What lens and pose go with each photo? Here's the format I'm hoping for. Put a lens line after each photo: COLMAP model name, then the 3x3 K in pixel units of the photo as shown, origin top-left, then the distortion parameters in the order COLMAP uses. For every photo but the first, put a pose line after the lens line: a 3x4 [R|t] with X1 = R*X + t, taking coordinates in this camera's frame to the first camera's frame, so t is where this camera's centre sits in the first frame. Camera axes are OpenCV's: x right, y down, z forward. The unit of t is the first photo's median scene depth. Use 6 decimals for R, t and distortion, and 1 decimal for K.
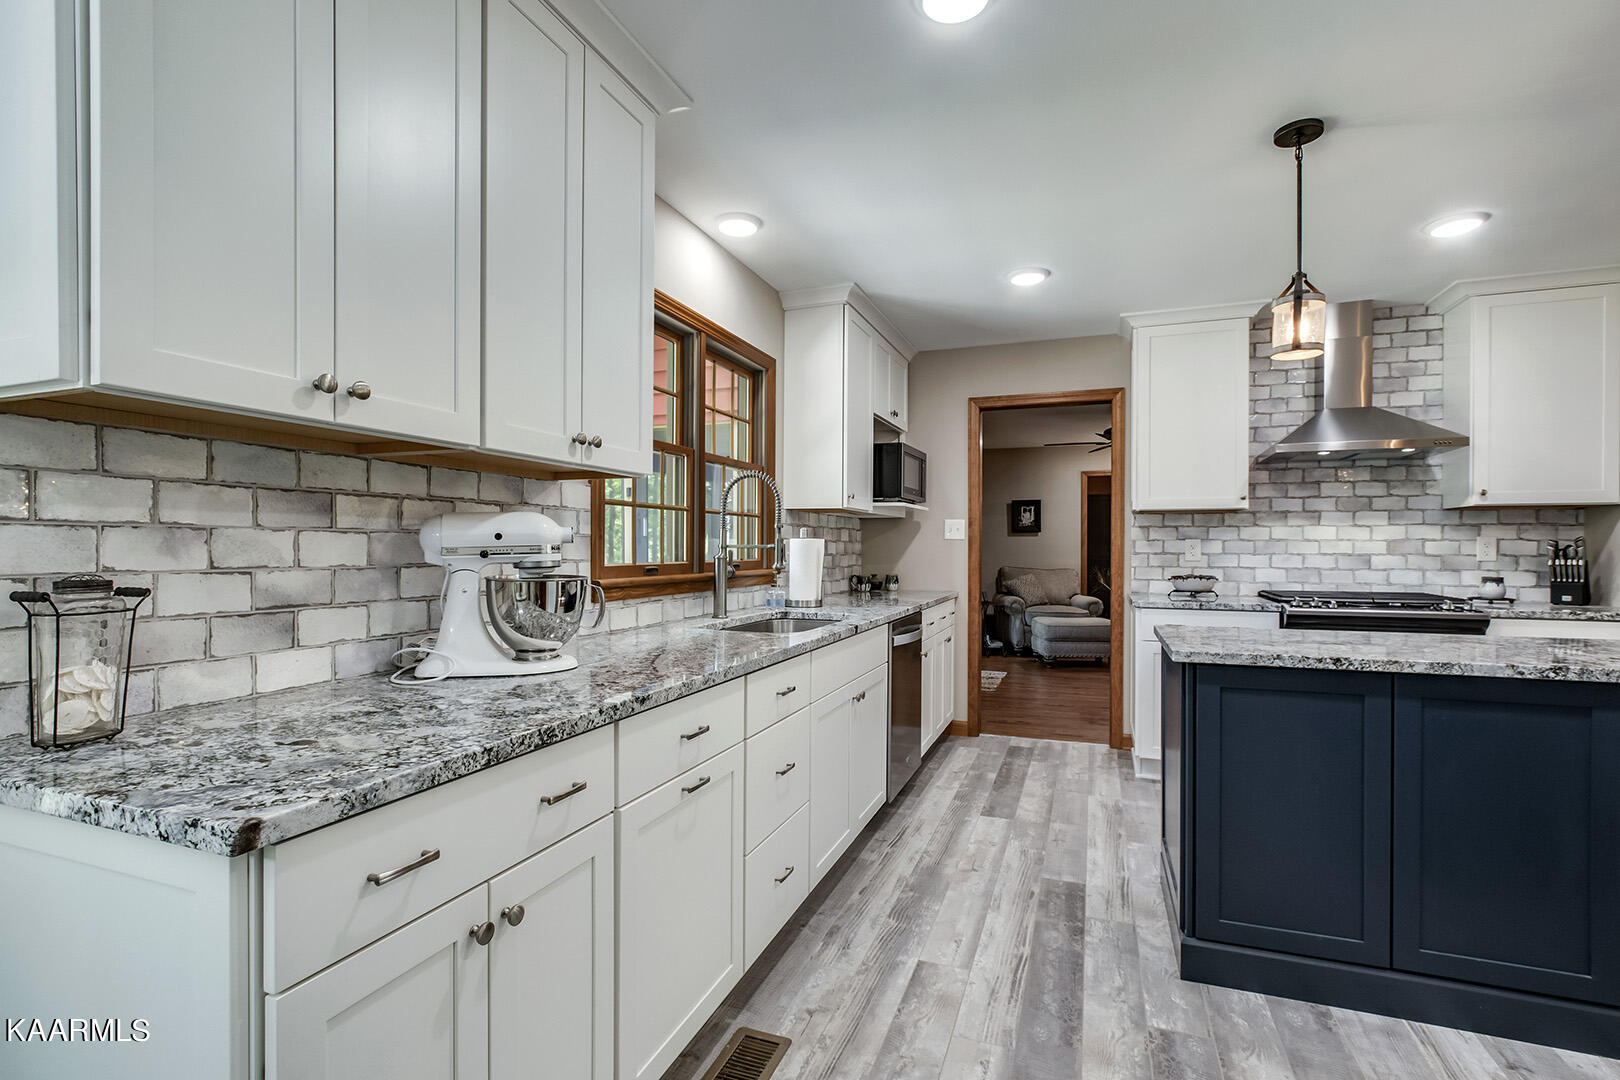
lens RADIAL K [[746.7, 0, 814.8], [0, 746.7, 550.6], [0, 0, 1]] dist [-0.011118, 0.004940]
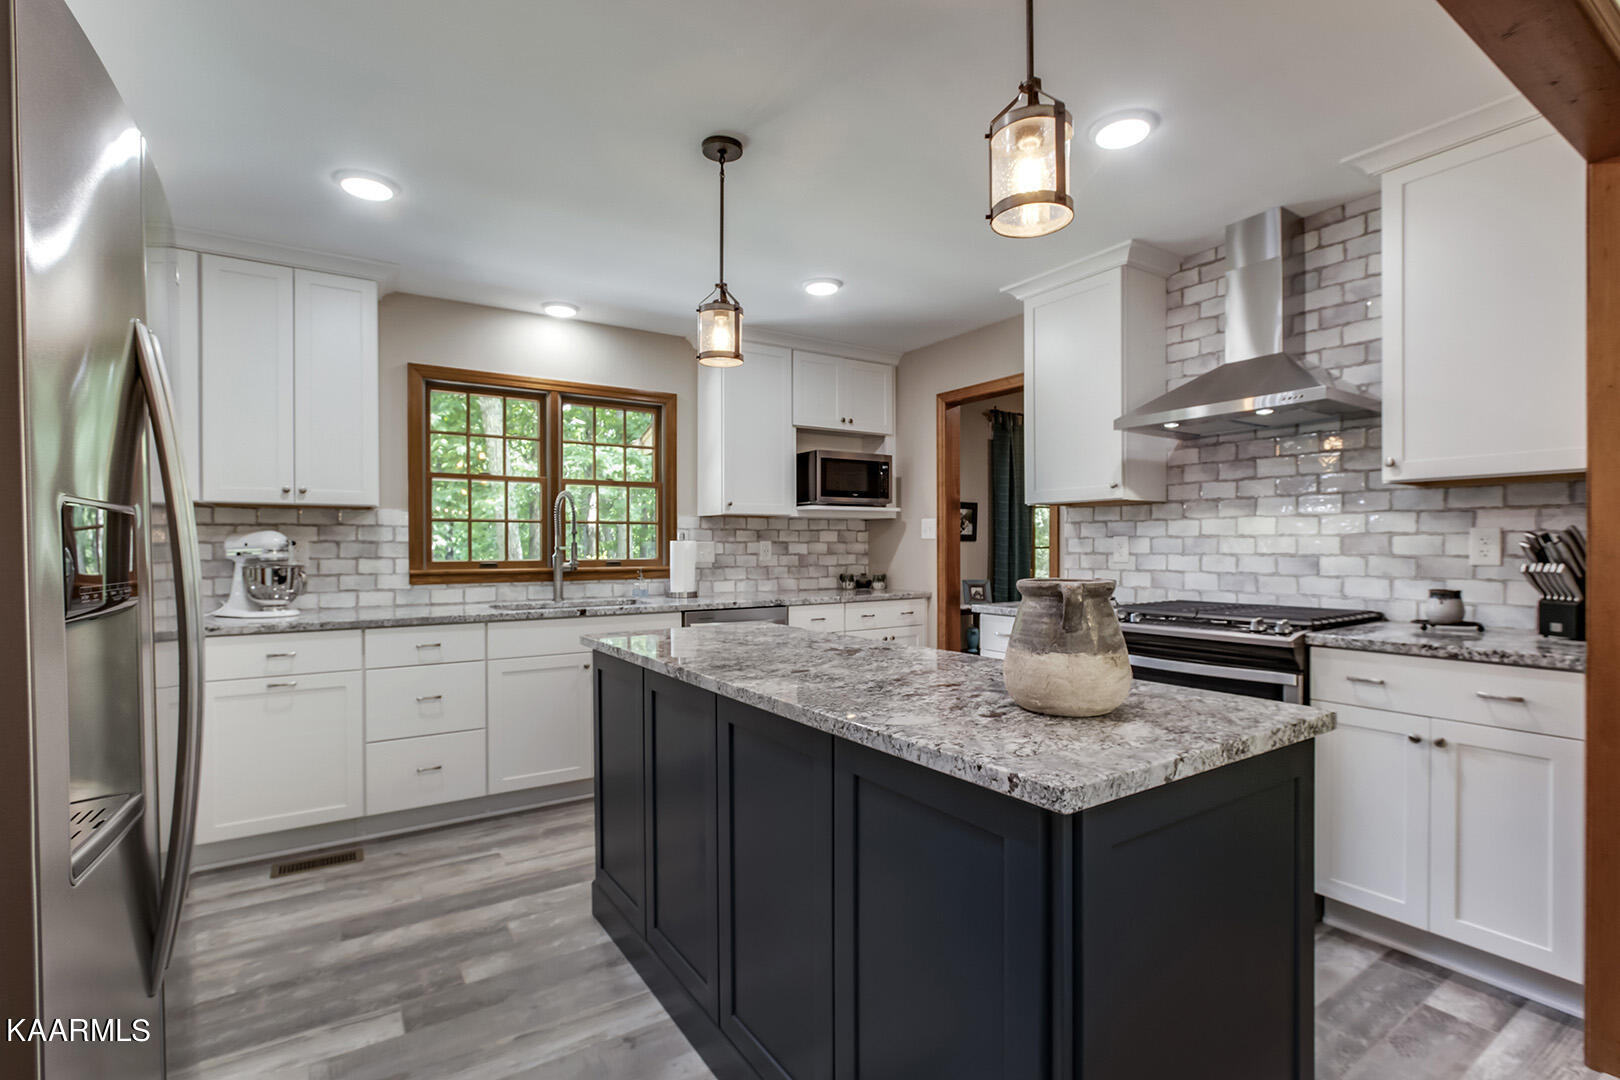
lens RADIAL K [[746.7, 0, 814.8], [0, 746.7, 550.6], [0, 0, 1]] dist [-0.011118, 0.004940]
pose [[0.808653, -0.002263, -0.588281, 0.767746], [0.002209, 0.999997, -0.000810, 0.000535], [0.588281, -0.000644, 0.808656, 0.131180]]
